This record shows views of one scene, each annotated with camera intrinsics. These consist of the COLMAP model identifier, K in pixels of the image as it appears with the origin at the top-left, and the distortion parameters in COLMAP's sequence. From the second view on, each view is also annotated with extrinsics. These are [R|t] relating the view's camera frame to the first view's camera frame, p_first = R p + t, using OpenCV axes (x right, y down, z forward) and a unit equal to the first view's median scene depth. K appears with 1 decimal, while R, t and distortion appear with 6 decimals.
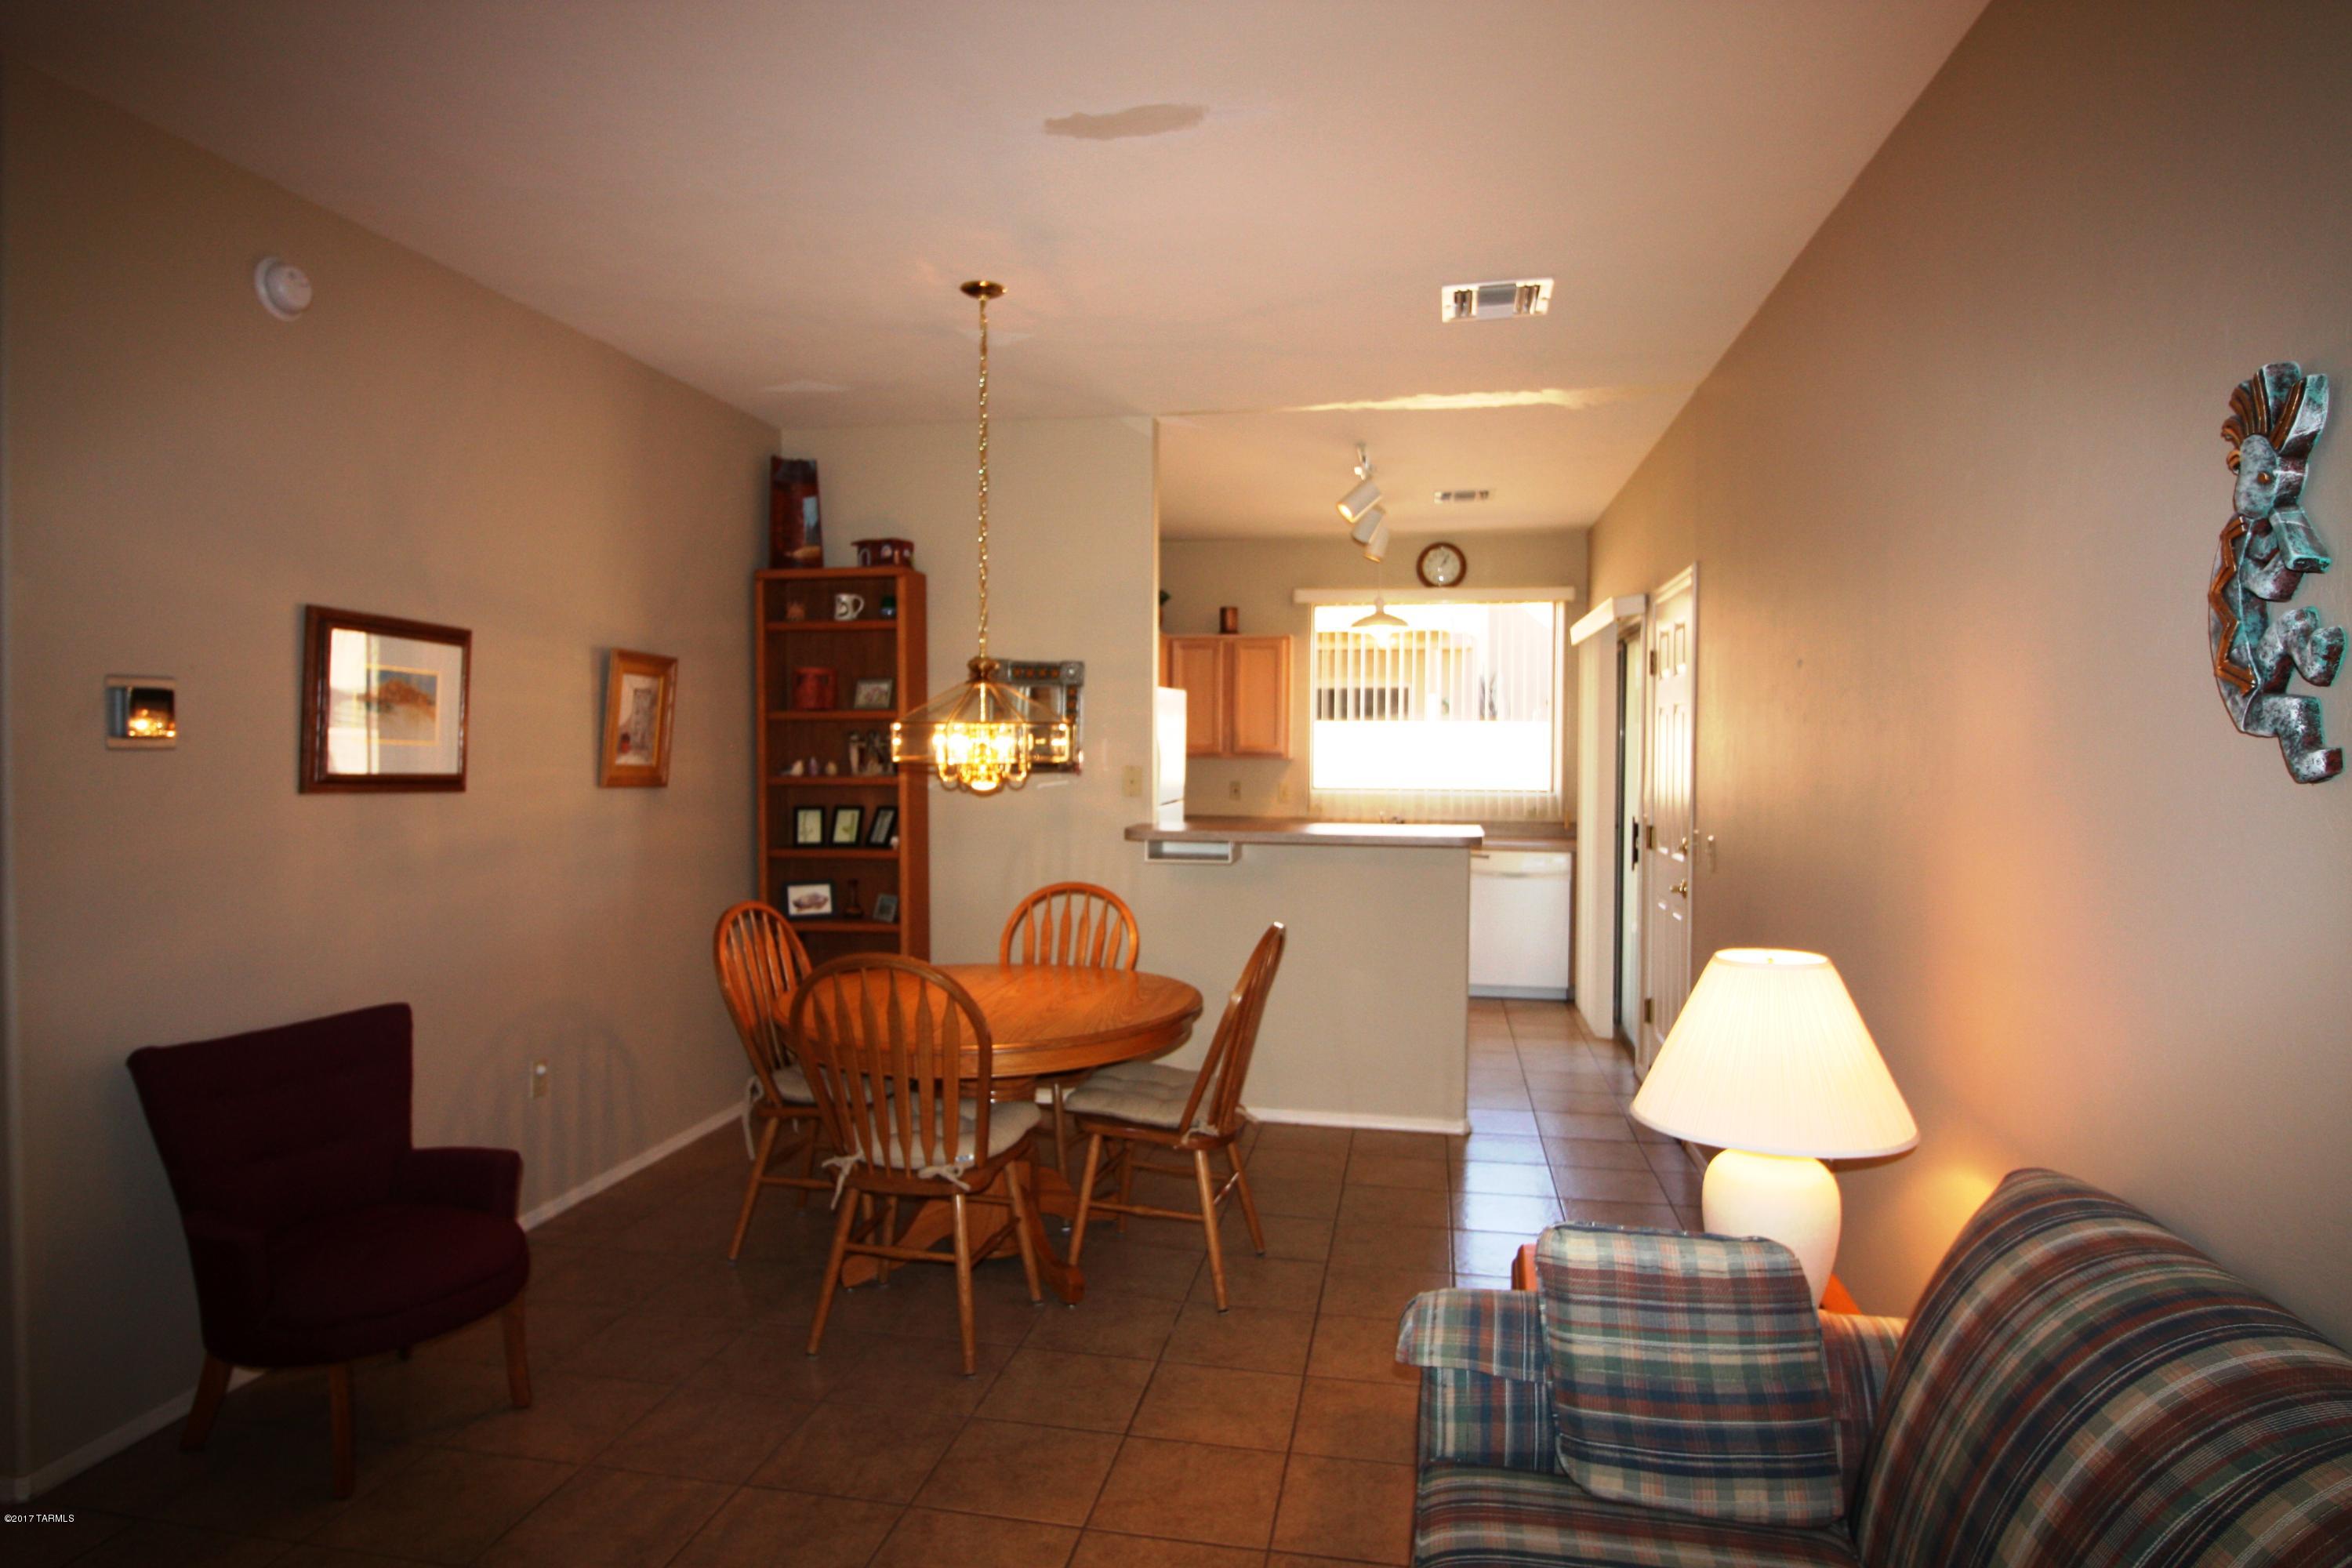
lens RADIAL K [[1341.3, 0, 1172.5], [0, 1341.3, 772.4], [0, 0, 1]] dist [0.000800, -0.007801]
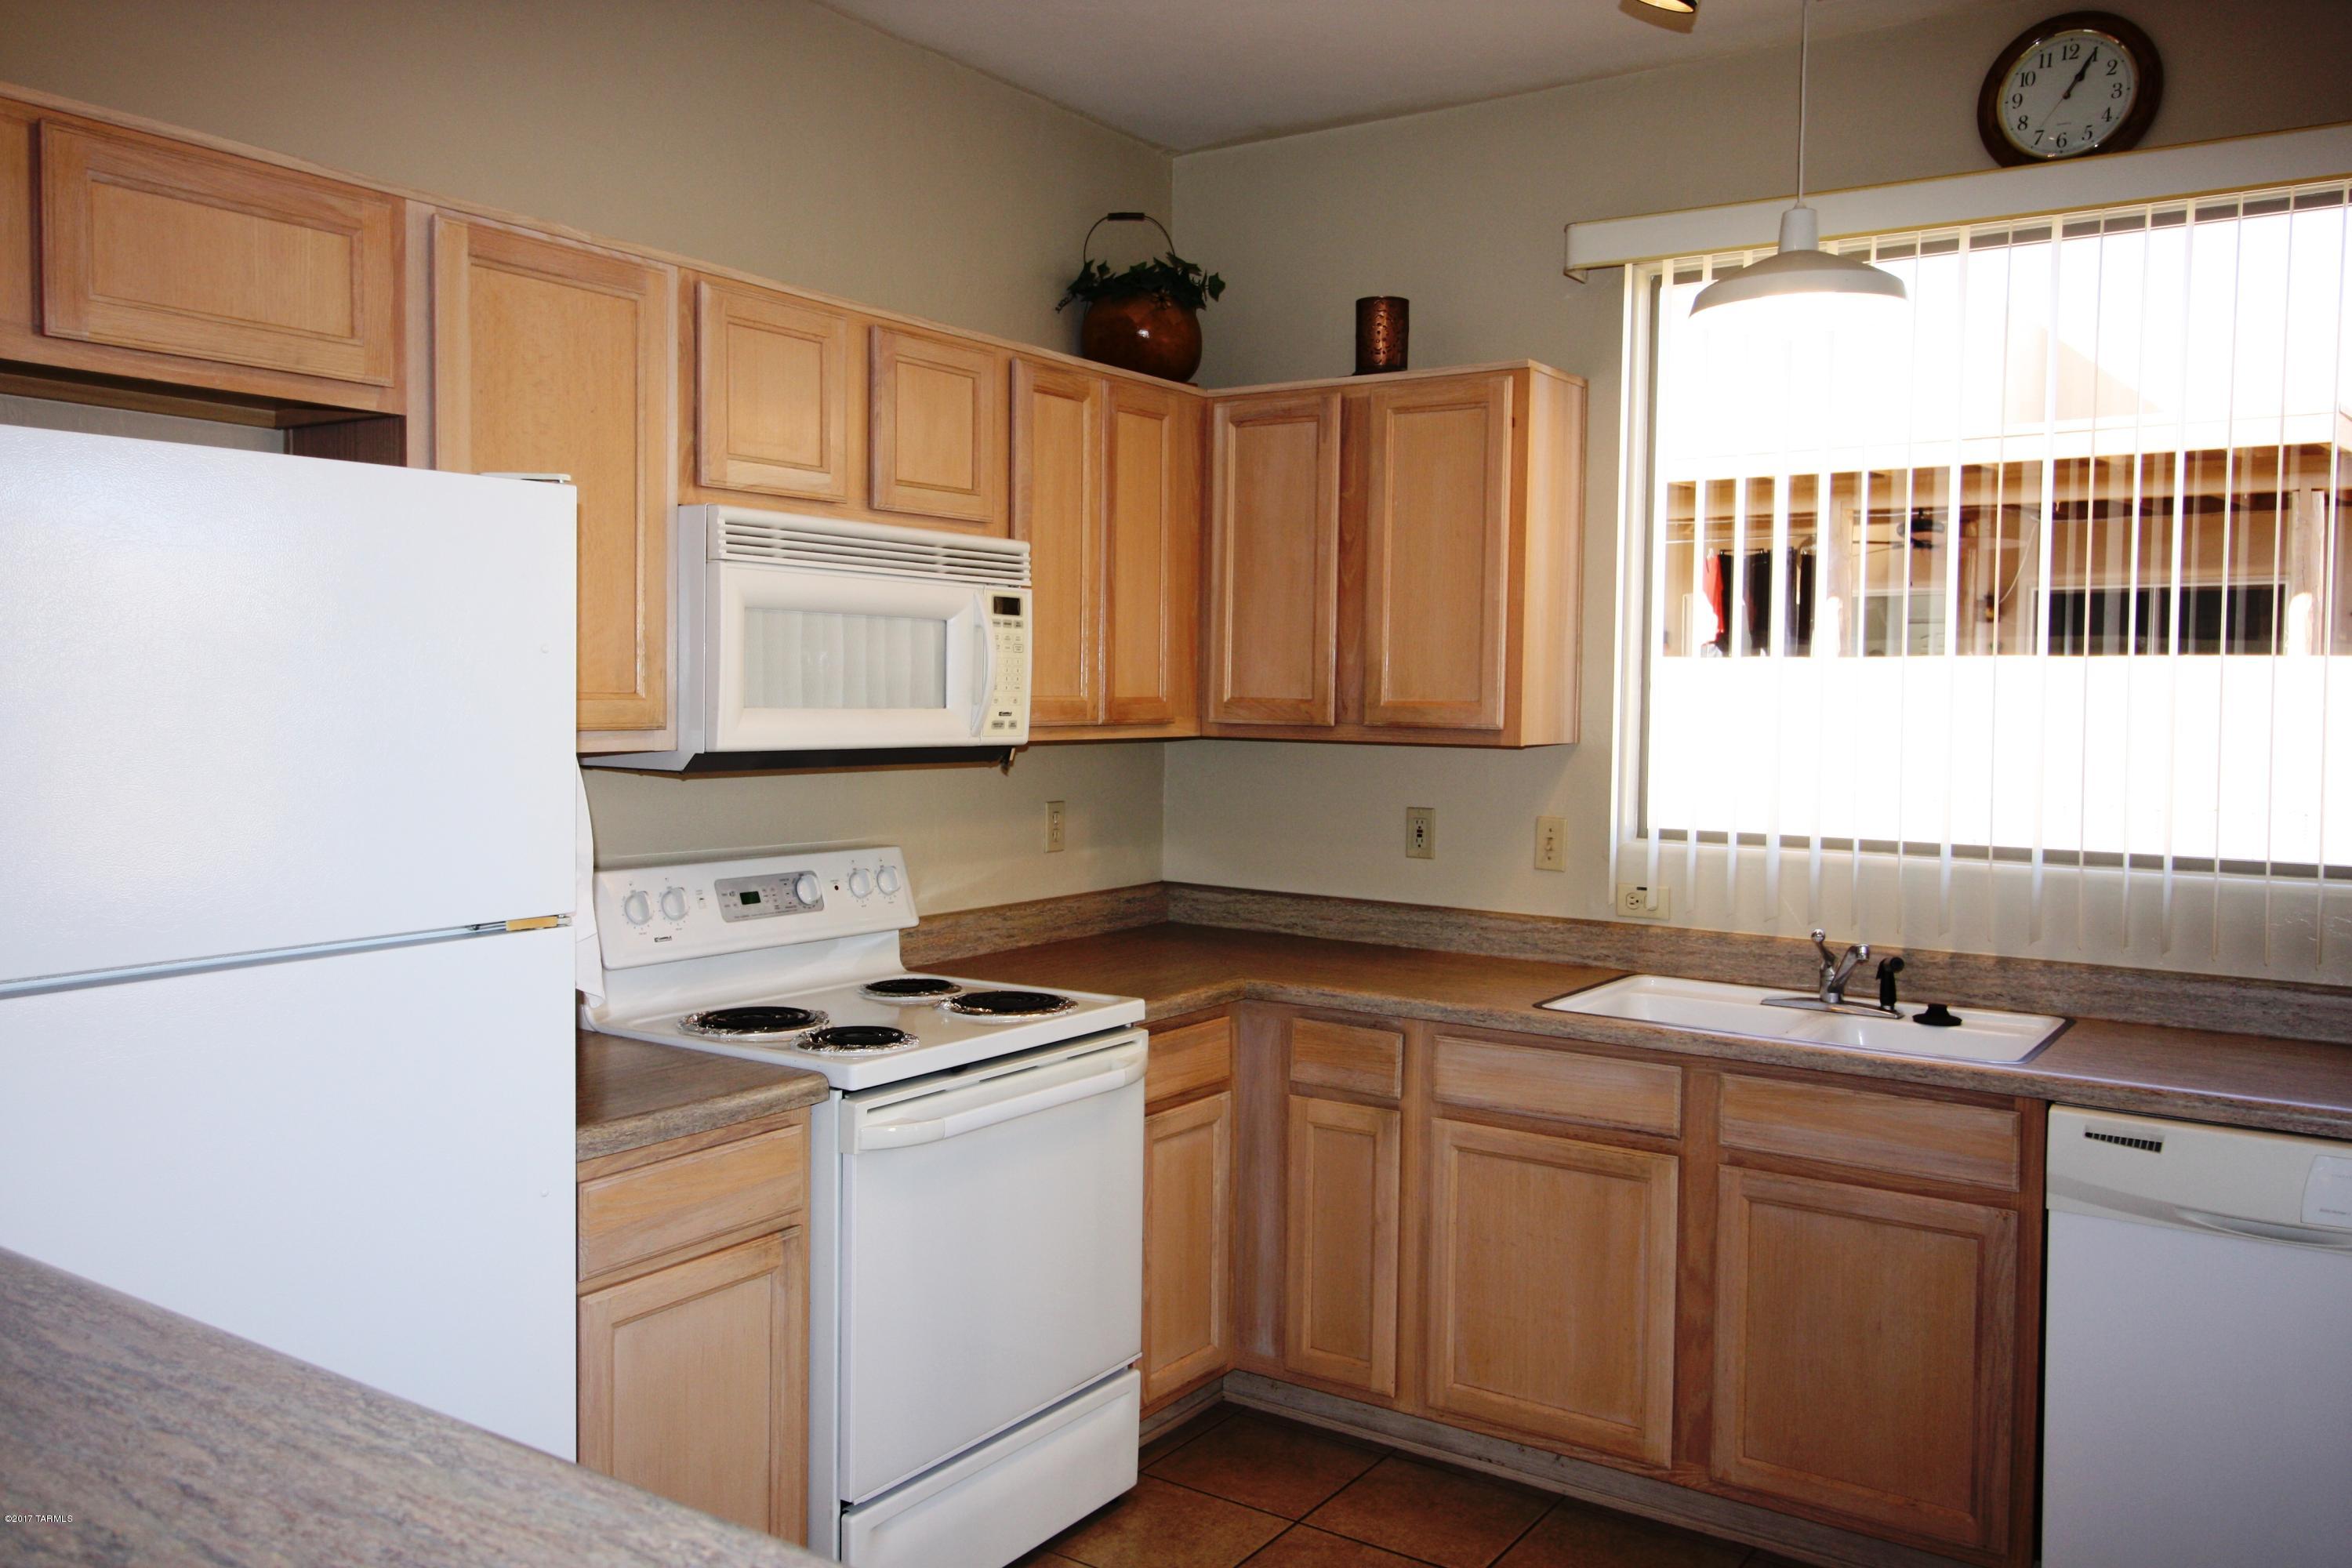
lens RADIAL K [[1867.7, 0, 1165.2], [0, 1867.7, 776.3], [0, 0, 1]] dist [0.015050, -0.007988]
pose [[0.921986, 0.023576, -0.386505, 0.344396], [-0.014899, 0.999566, 0.025431, -0.024959], [0.386937, -0.017688, 0.921937, 1.039540]]
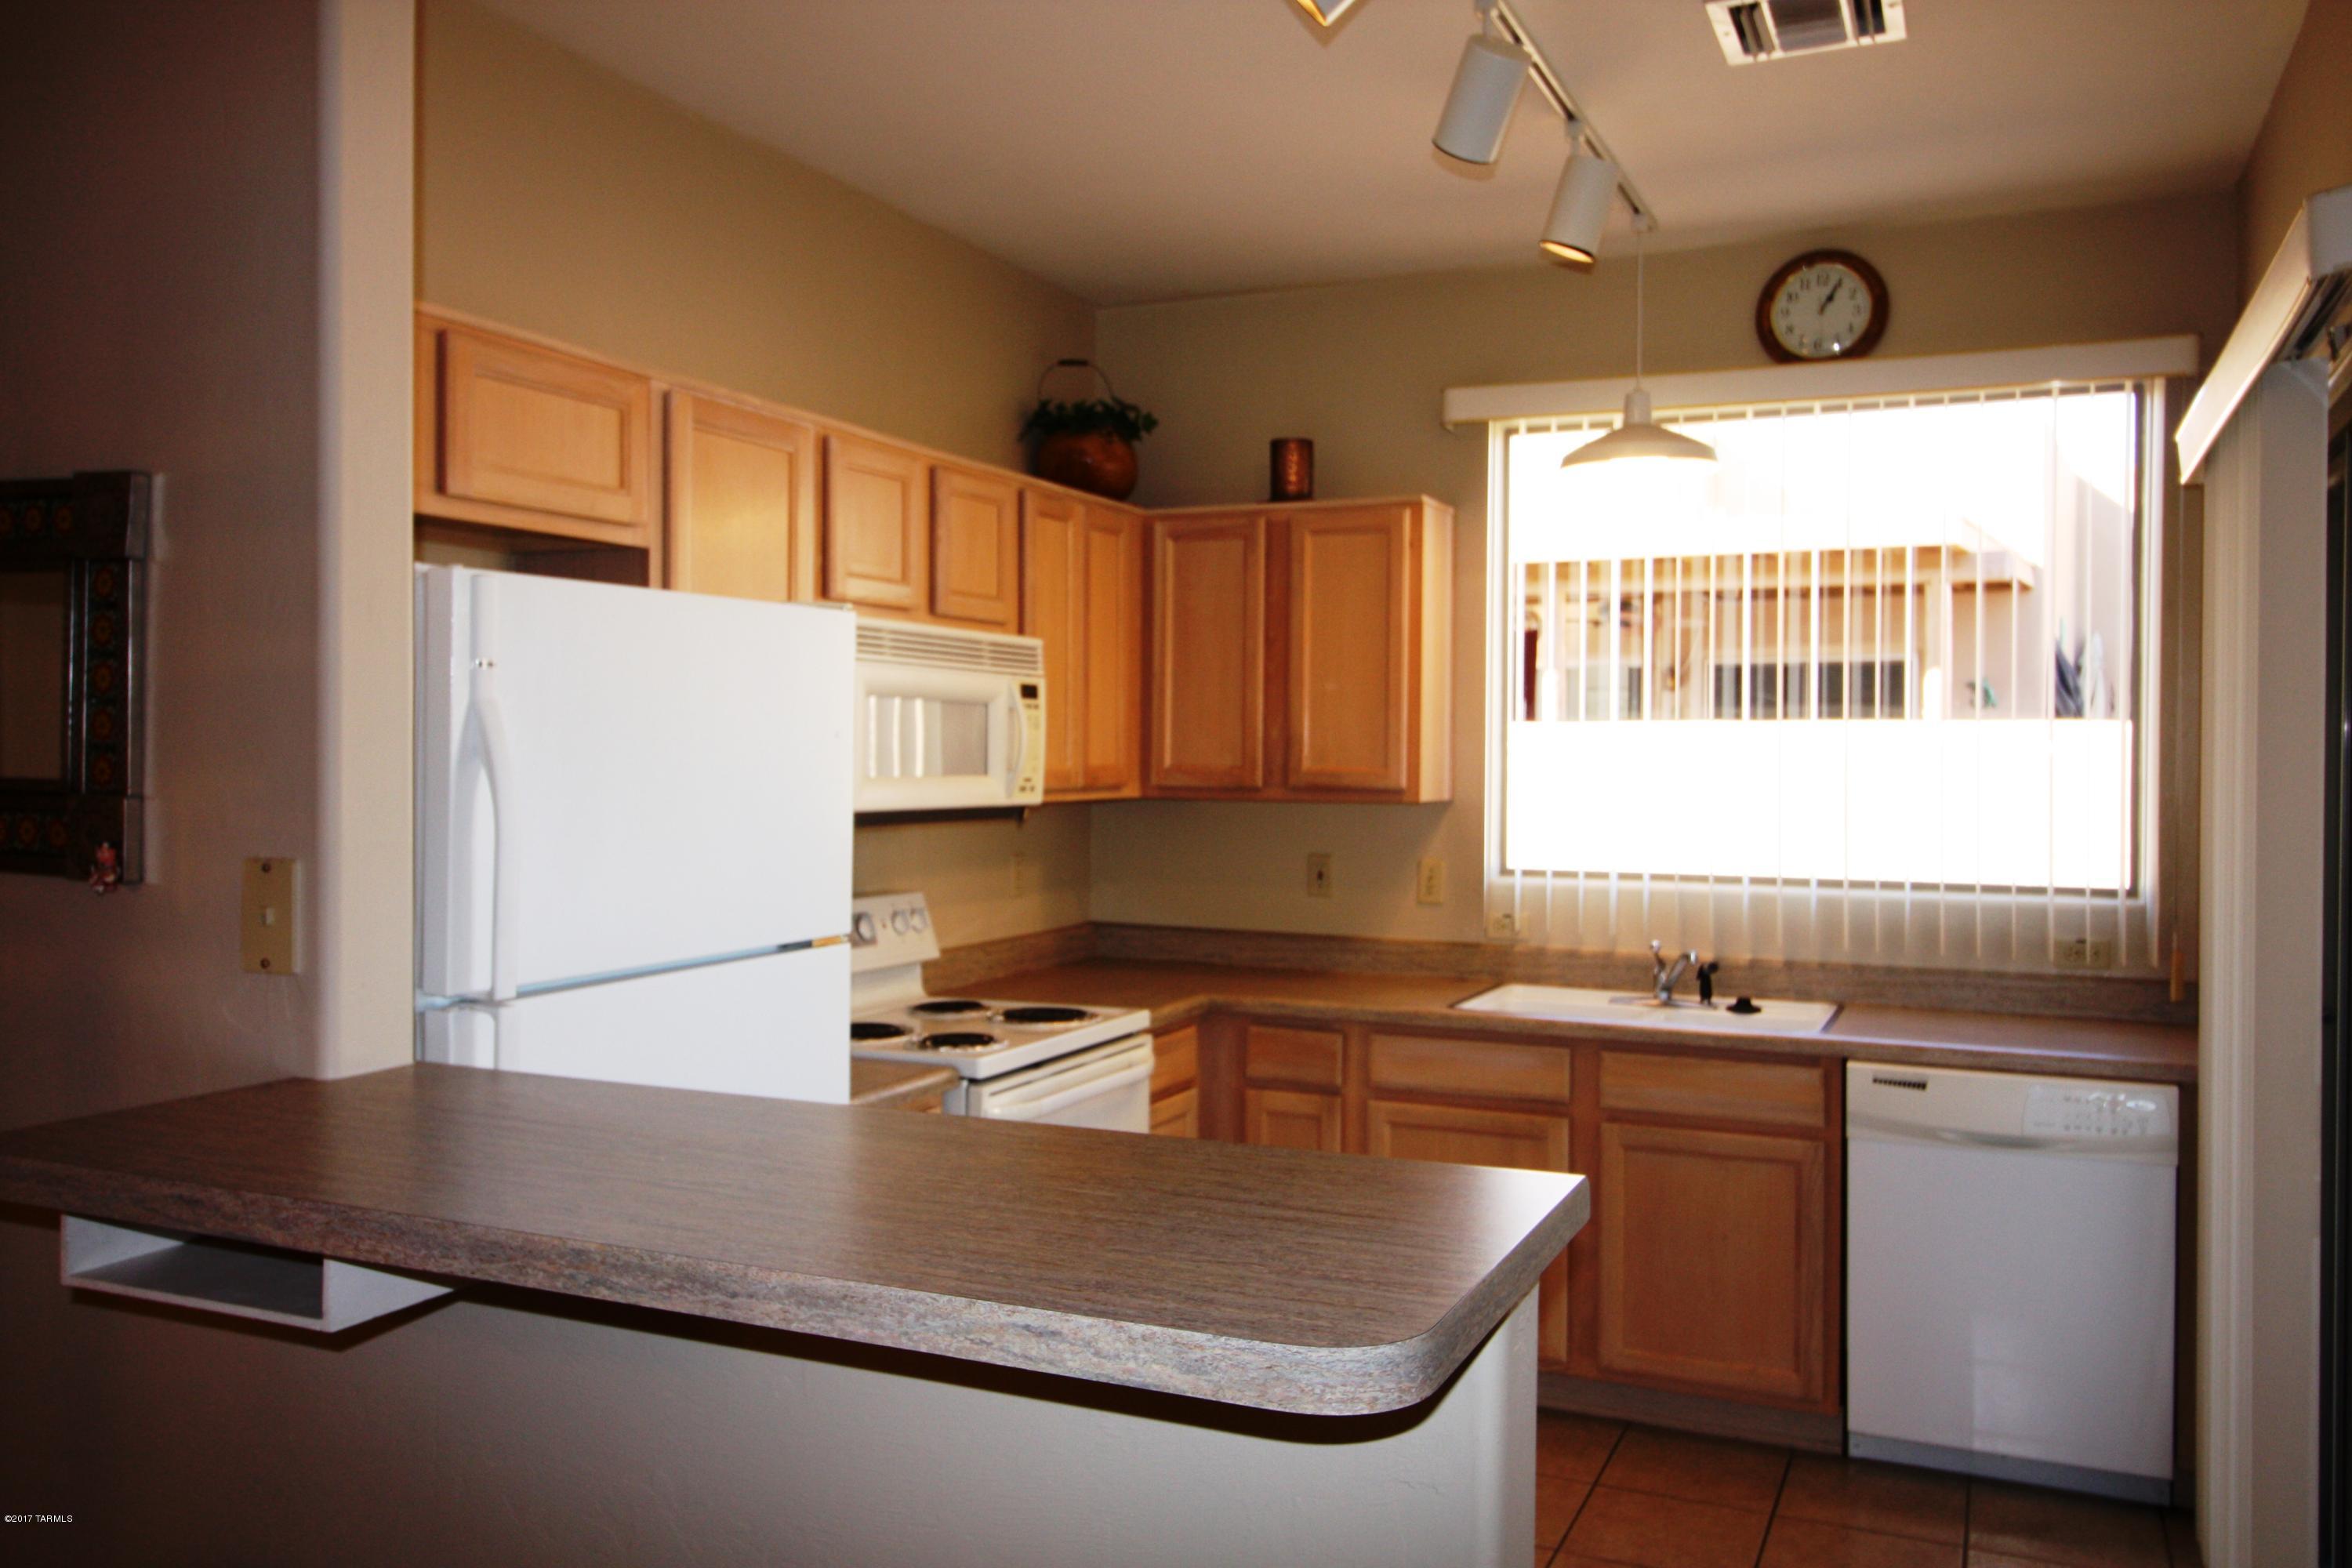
lens RADIAL K [[1867.7, 0, 1180.4], [0, 1867.7, 777.5], [0, 0, 1]] dist [0.015050, -0.007988]
pose [[0.975278, 0.004067, -0.220942, 0.266288], [-0.006257, 0.999938, -0.009212, -0.023070], [0.220891, 0.010367, 0.975243, 0.820373]]
